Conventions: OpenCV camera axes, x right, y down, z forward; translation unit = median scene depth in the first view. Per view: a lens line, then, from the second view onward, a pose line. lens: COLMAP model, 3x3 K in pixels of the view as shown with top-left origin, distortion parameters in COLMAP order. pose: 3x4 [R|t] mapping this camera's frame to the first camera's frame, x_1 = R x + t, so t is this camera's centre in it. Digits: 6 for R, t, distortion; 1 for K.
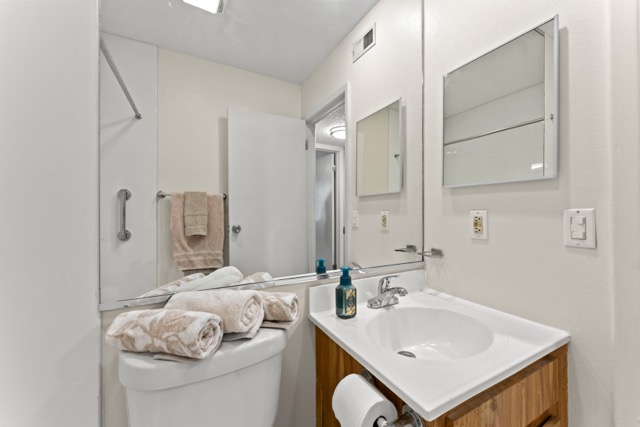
lens RADIAL K [[253.6, 0, 320.0], [0, 253.6, 213.5], [0, 0, 1]] dist [0.000677, 0.000115]
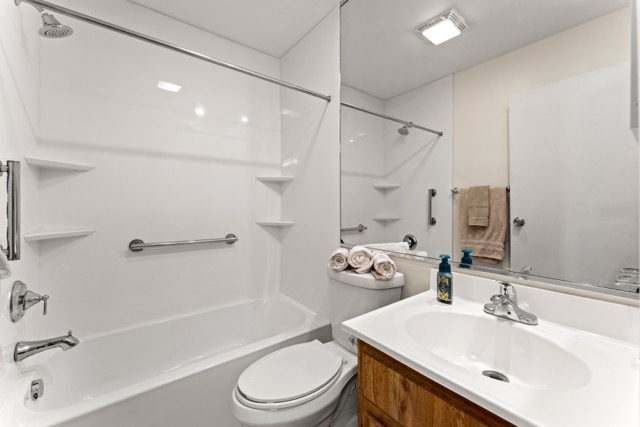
lens RADIAL K [[256.8, 0, 322.3], [0, 256.8, 205.2], [0, 0, 1]] dist [-0.000796, 0.000134]
pose [[0.161661, -0.002798, -0.986842, 0.525905], [-0.001639, 0.999994, -0.003104, 0.002641], [0.986845, 0.002120, 0.161656, 0.152420]]
